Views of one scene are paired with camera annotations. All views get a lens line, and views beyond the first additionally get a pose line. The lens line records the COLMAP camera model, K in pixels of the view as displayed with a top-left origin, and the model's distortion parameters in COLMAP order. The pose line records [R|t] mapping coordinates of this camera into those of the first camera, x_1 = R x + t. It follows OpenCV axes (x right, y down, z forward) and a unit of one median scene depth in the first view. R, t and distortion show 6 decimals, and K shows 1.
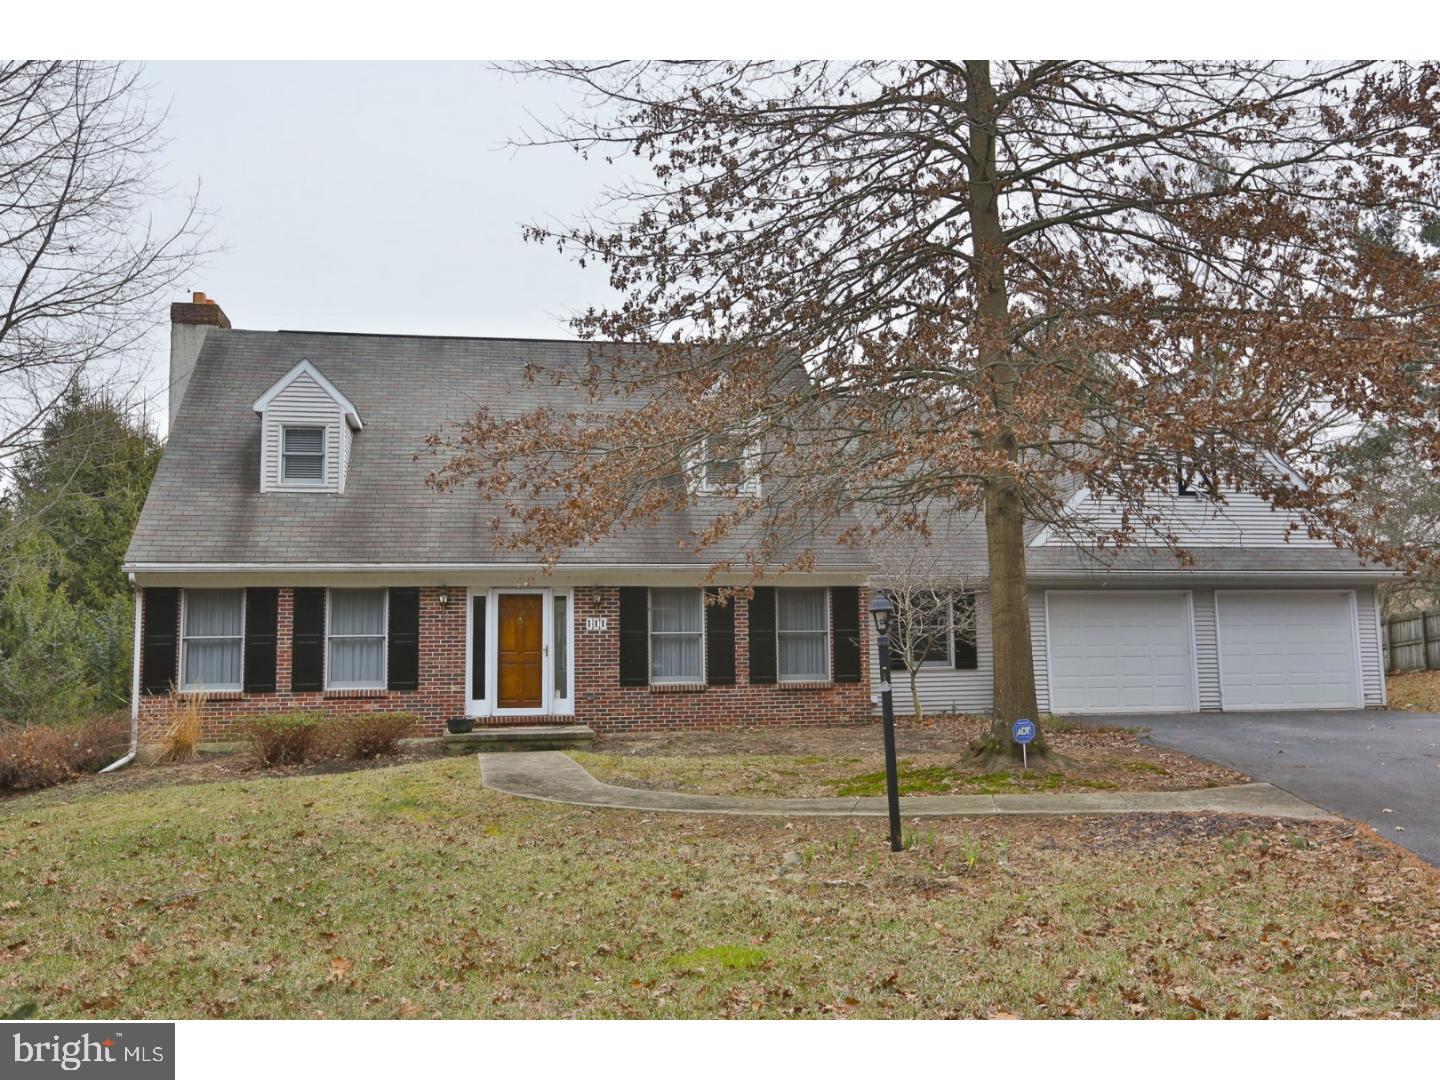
lens RADIAL K [[1191.3, 0, 720.0], [0, 1191.3, 540.0], [0, 0, 1]] dist [0.004794, 0.002348]
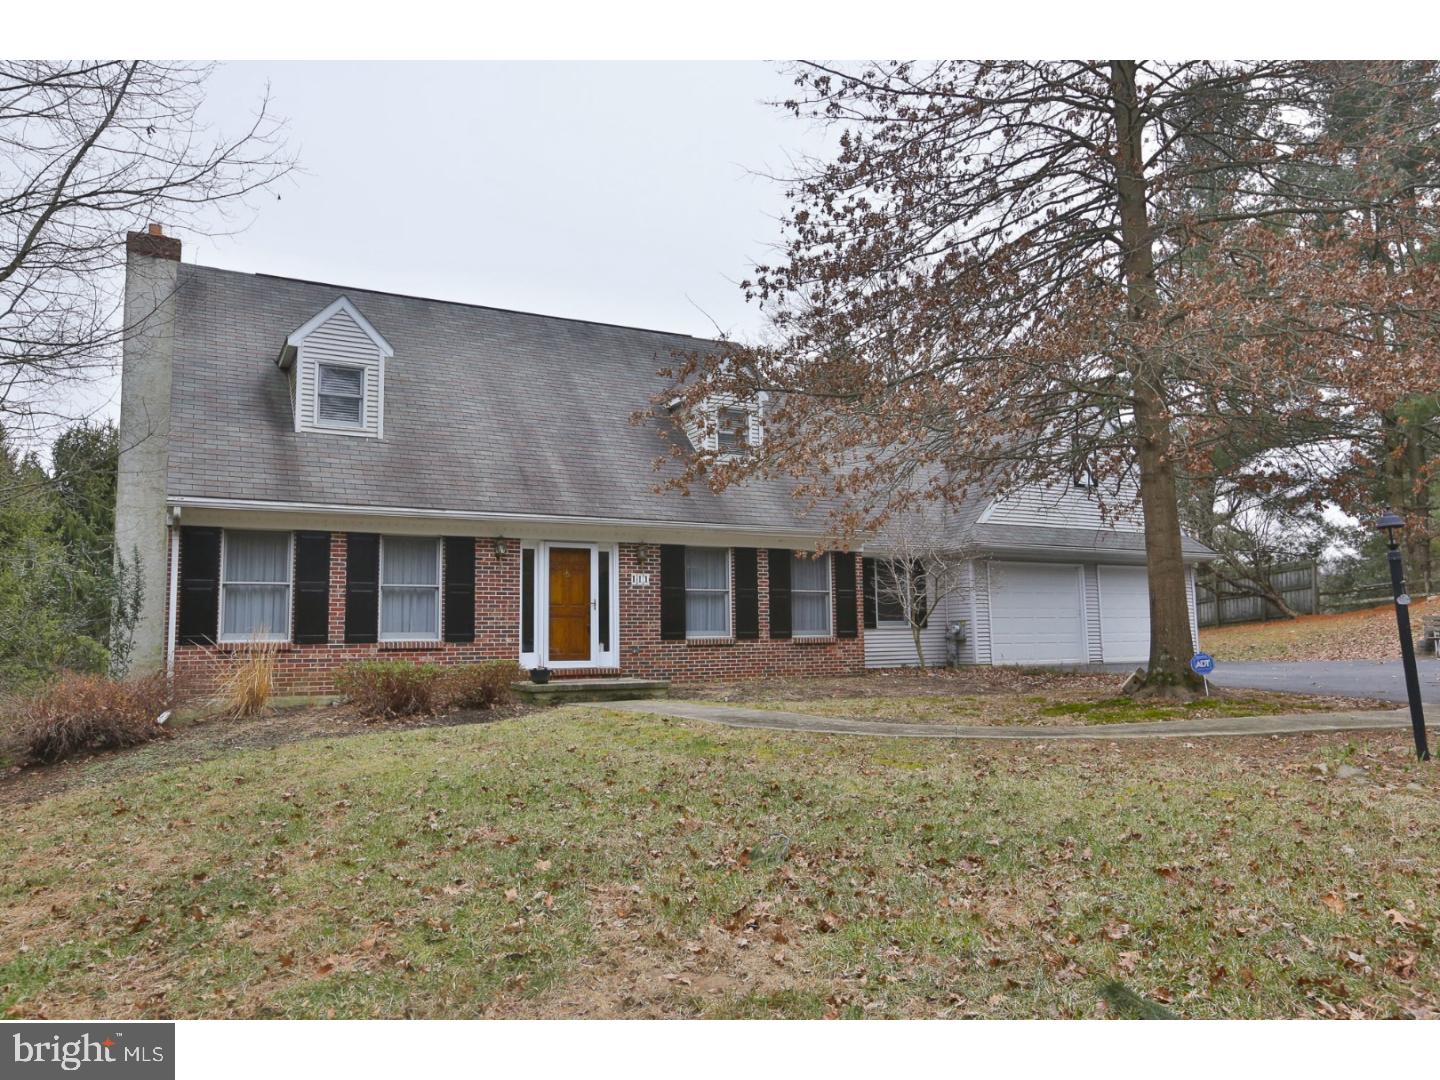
lens RADIAL K [[994.1, 0, 709.6], [0, 994.1, 530.0], [0, 0, 1]] dist [0.001742, 0.004888]
pose [[0.953938, 0.034965, 0.297958, -0.307873], [-0.030169, 0.999331, -0.020683, 0.044099], [-0.298482, 0.010741, 0.954355, 0.159399]]
